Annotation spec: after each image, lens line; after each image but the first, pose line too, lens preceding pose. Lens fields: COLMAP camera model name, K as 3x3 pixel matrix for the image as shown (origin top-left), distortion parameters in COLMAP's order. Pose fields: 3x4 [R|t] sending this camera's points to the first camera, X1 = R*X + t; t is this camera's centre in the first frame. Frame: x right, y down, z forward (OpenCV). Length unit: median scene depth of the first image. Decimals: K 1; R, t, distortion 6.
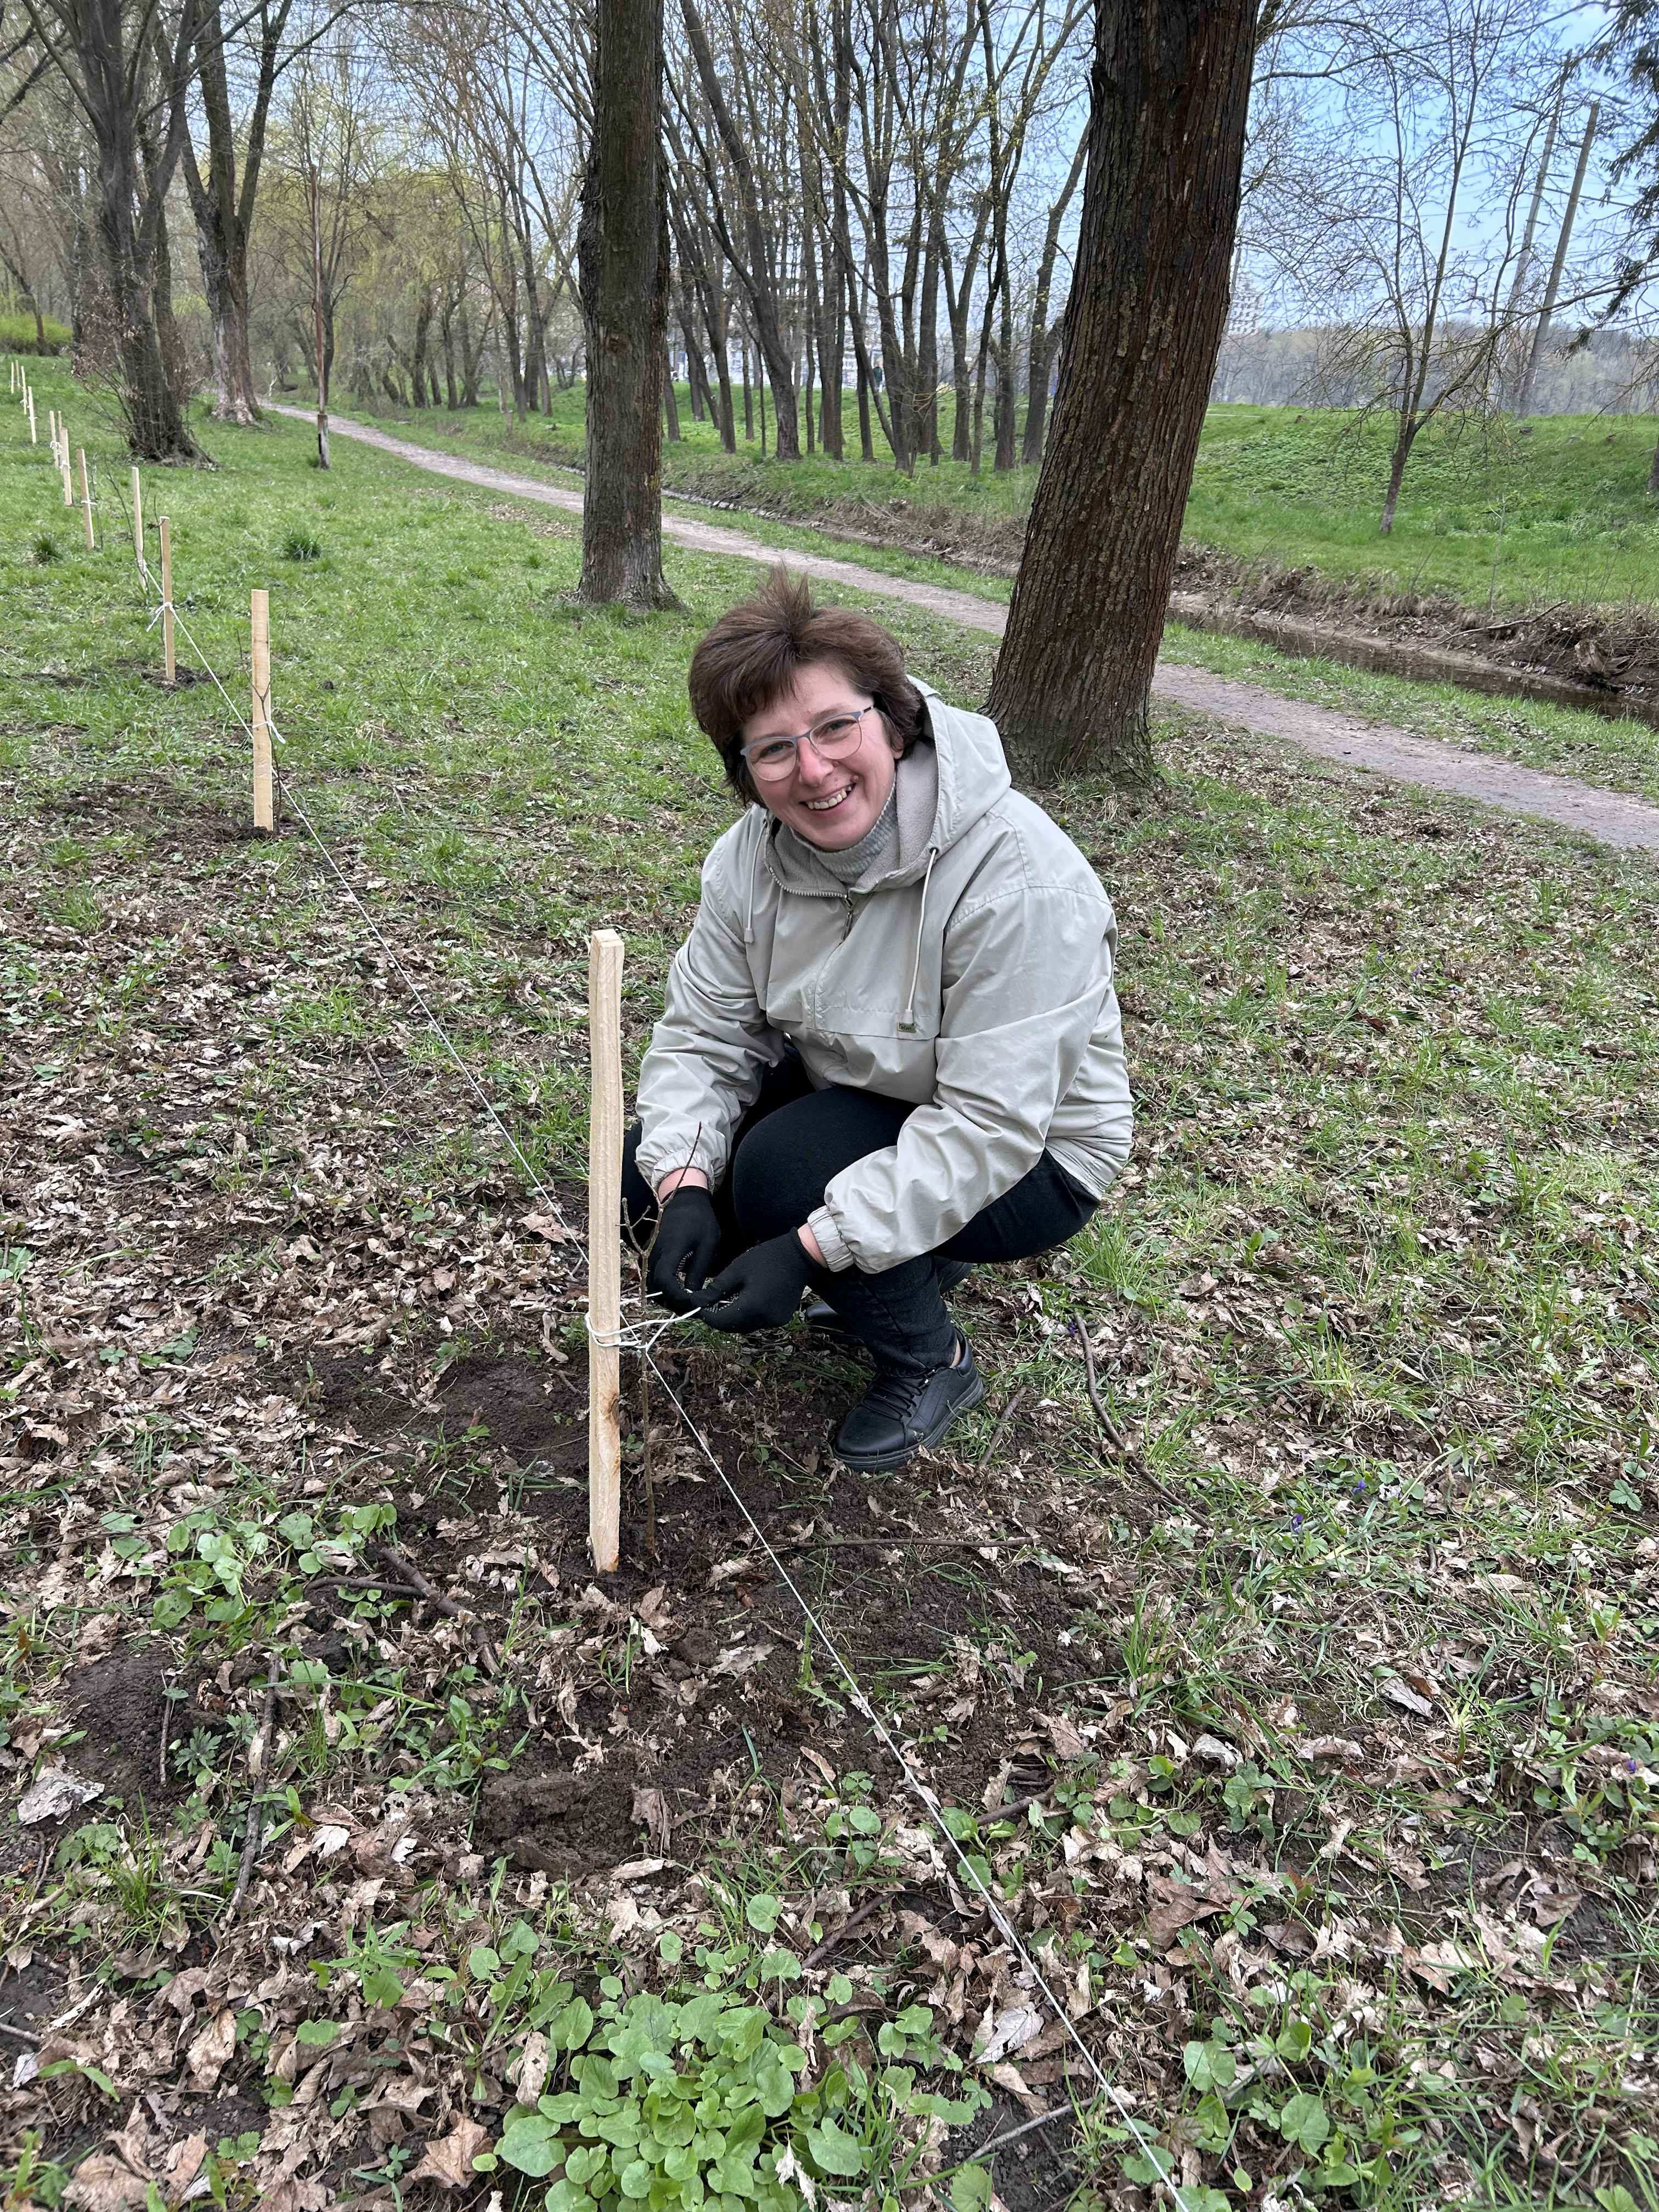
lens RADIAL K [[1674.7, 0, 832.5], [0, 1674.7, 1097.0], [0, 0, 1]] dist [0.065681, -0.071132]
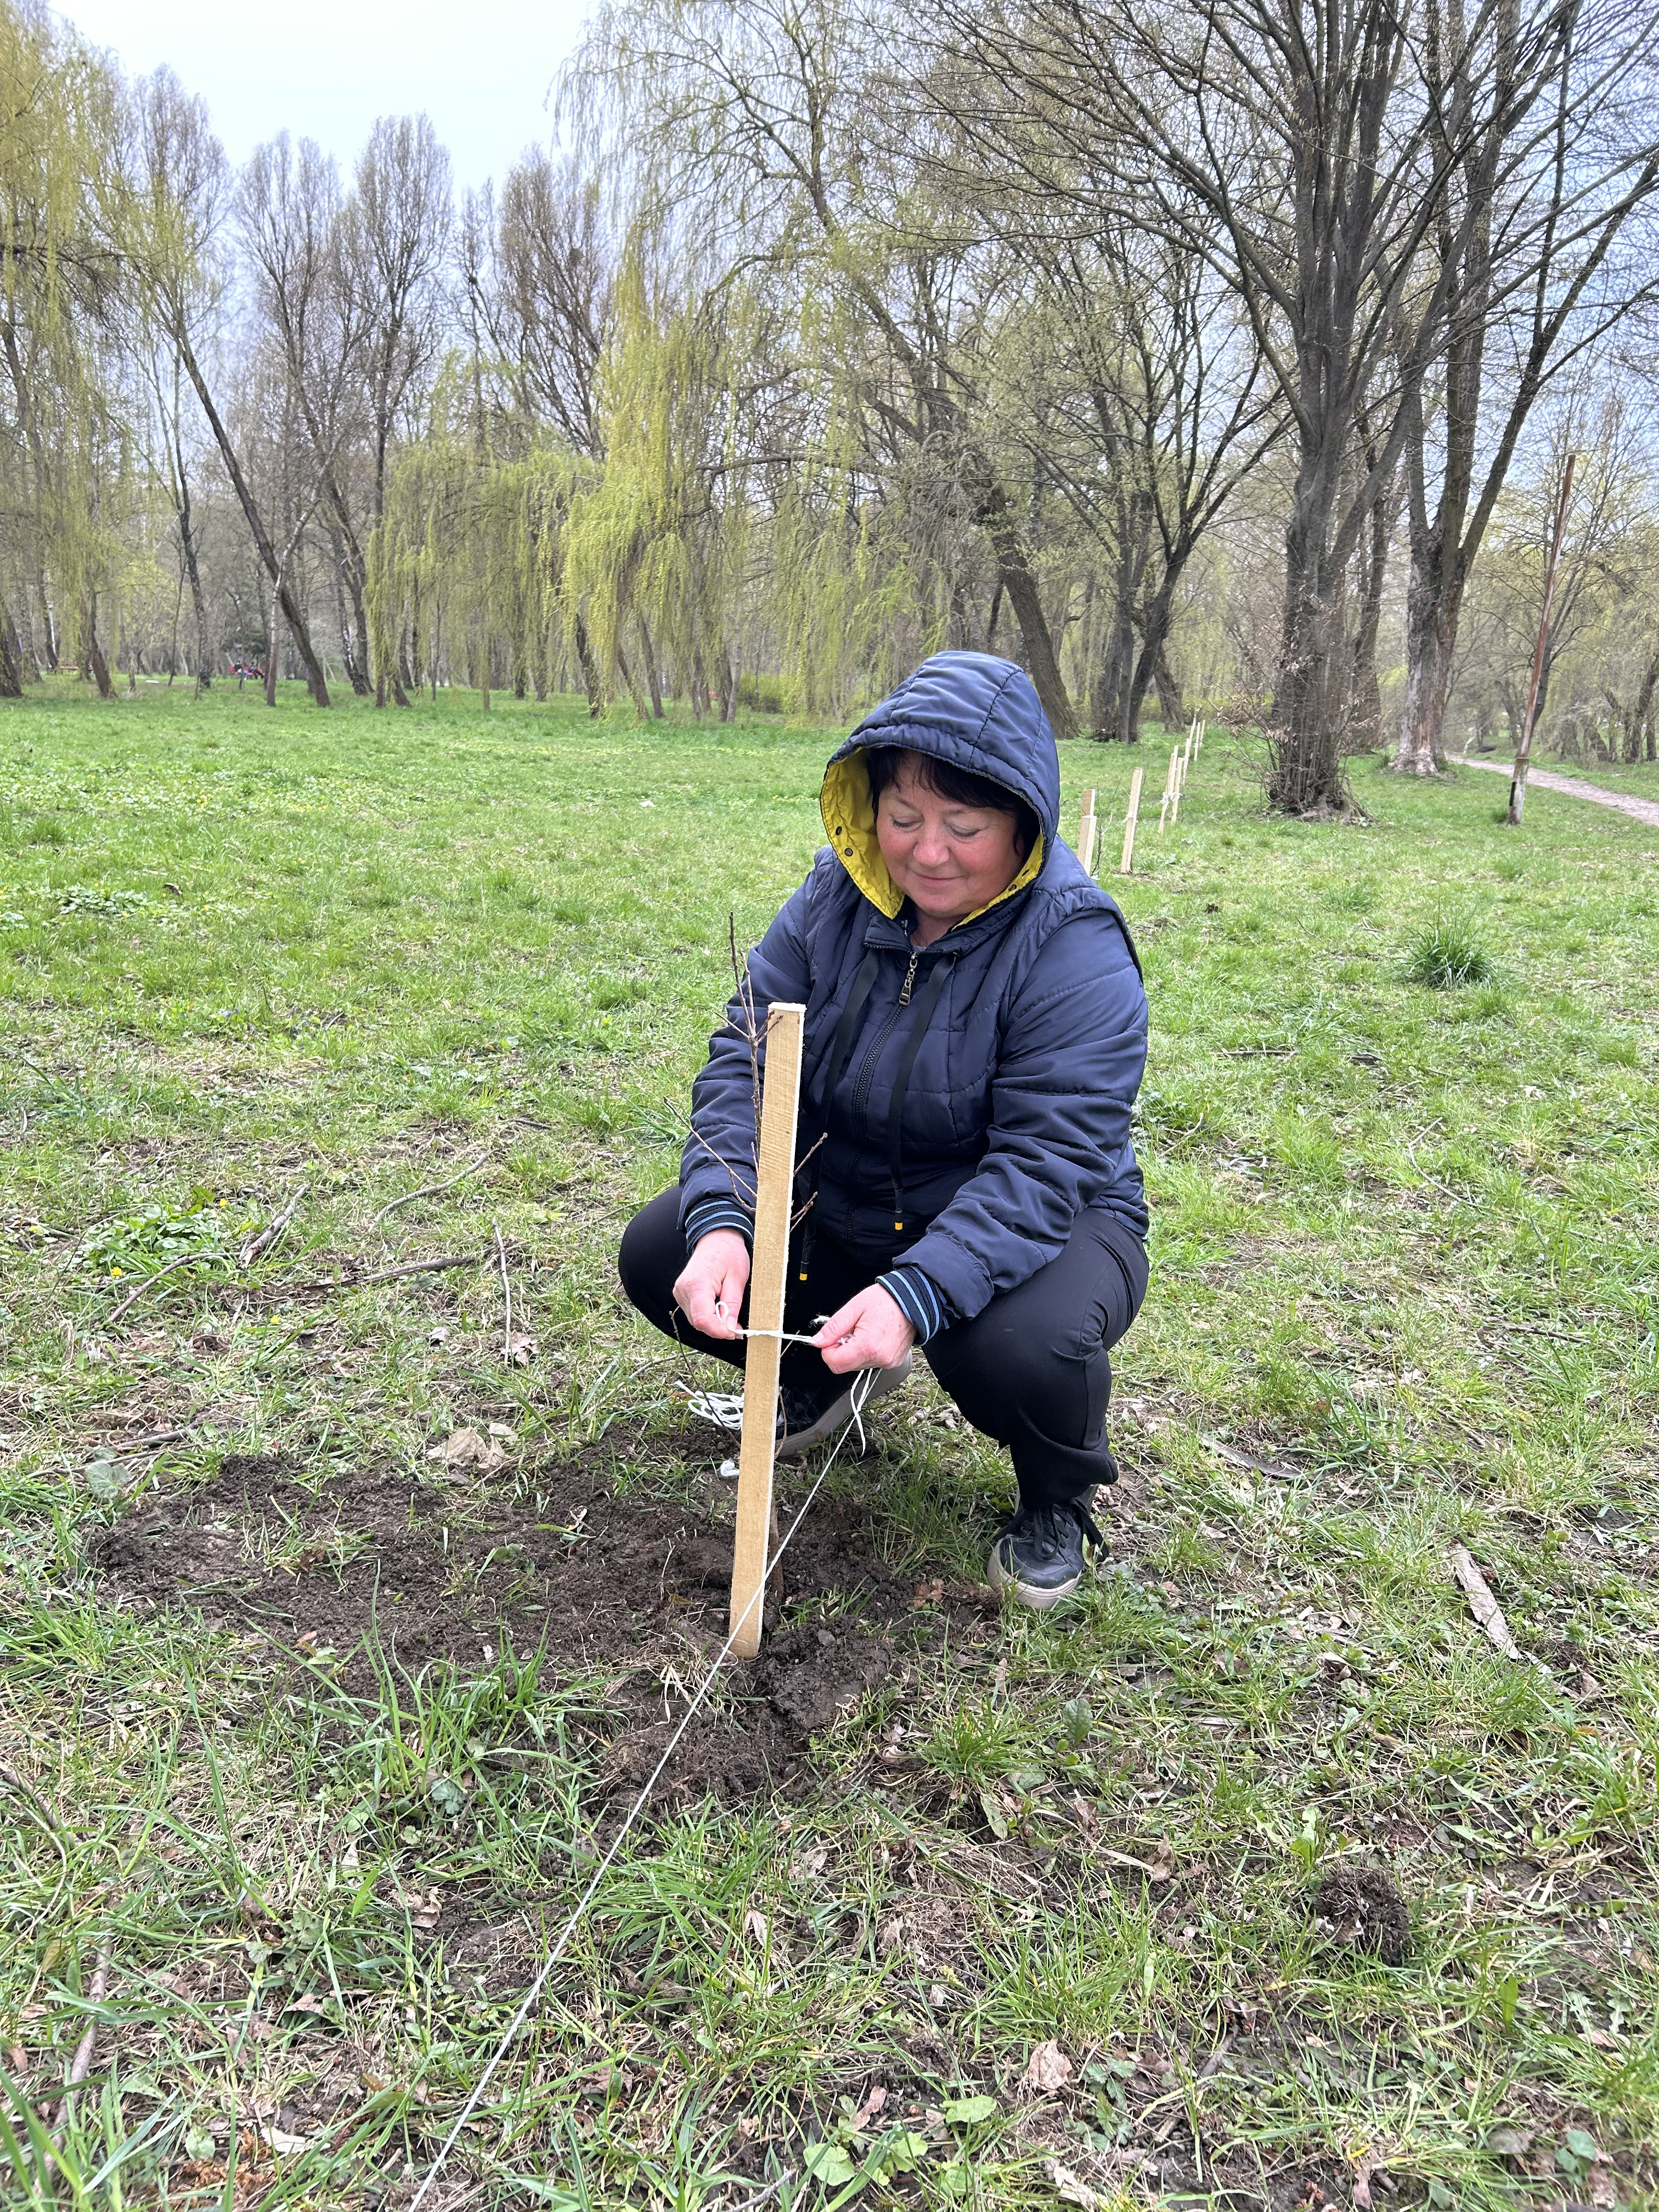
lens RADIAL K [[1678.5, 0, 839.7], [0, 1678.5, 1100.8], [0, 0, 1]] dist [0.052916, -0.055340]
pose [[0.798444, 0.112772, -0.591414, -0.061131], [-0.224502, 0.967222, -0.118659, -0.072812], [0.558647, 0.227516, 0.797590, 0.198019]]
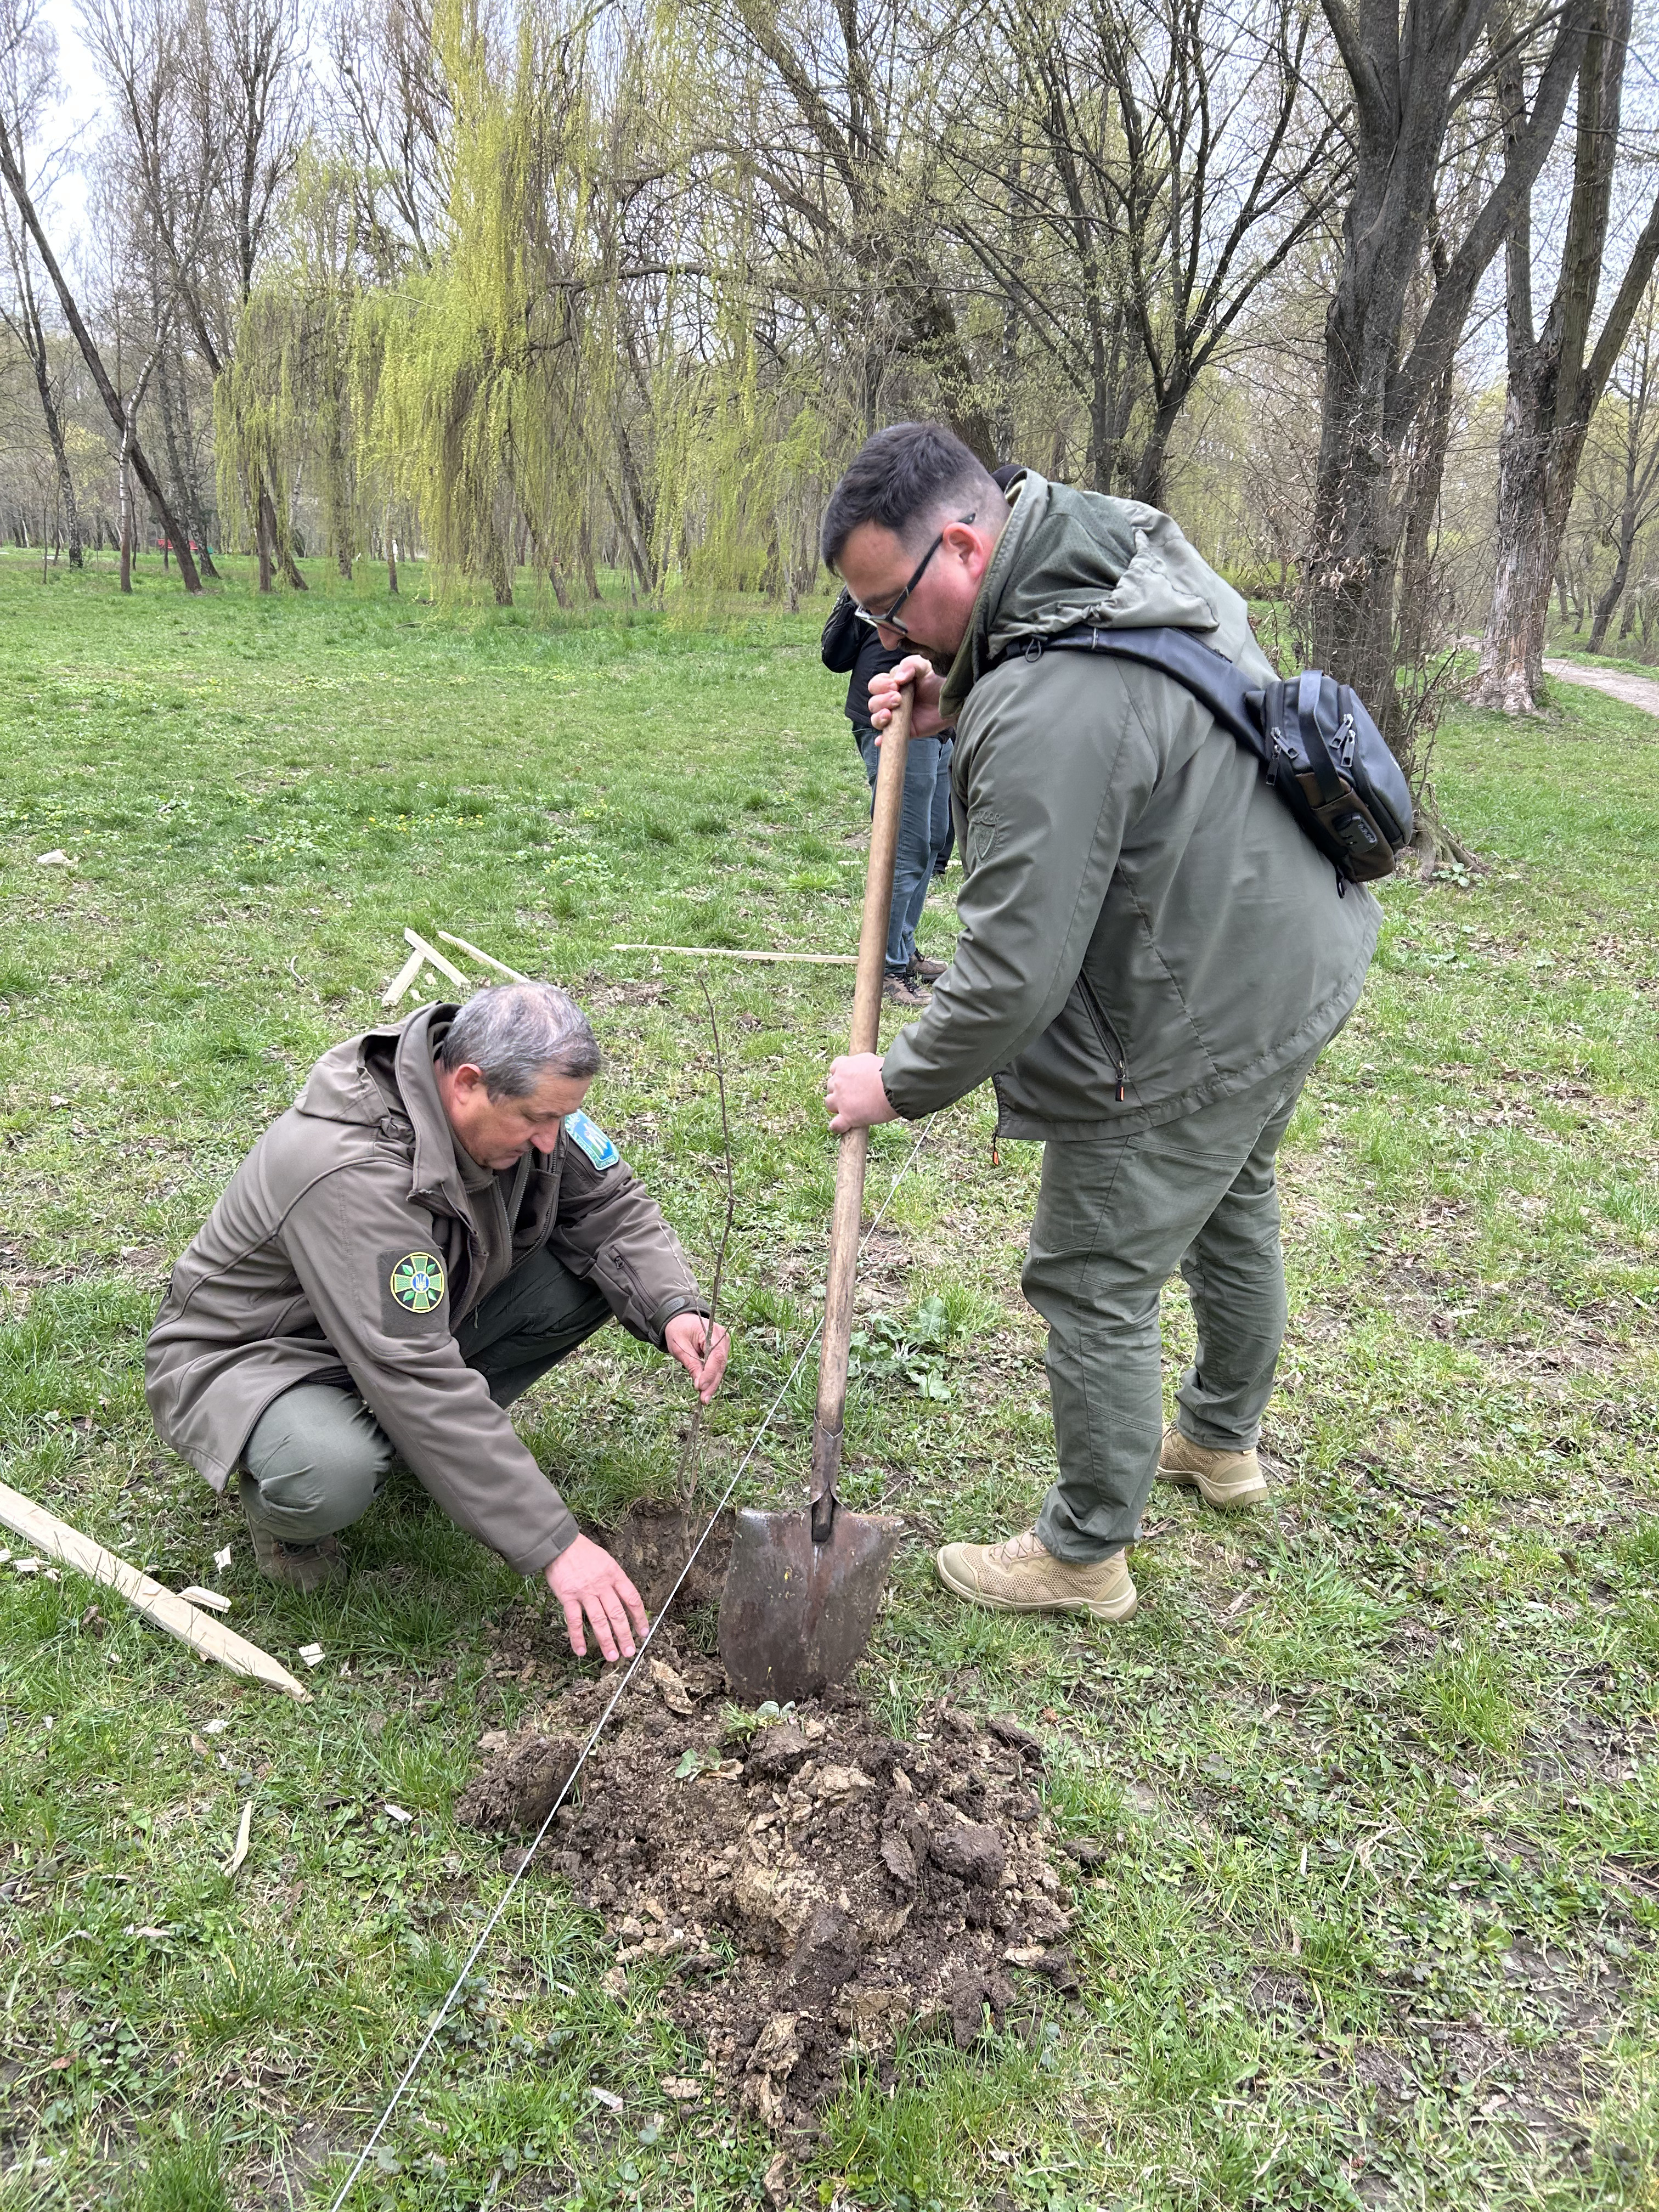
lens RADIAL K [[1674.7, 0, 832.5], [0, 1674.7, 1097.0], [0, 0, 1]] dist [0.065681, -0.071132]
pose [[0.790107, 0.154071, -0.593290, -0.166189], [-0.225520, 0.973073, -0.047636, -0.187568], [0.569975, 0.171437, 0.803578, 0.419860]]
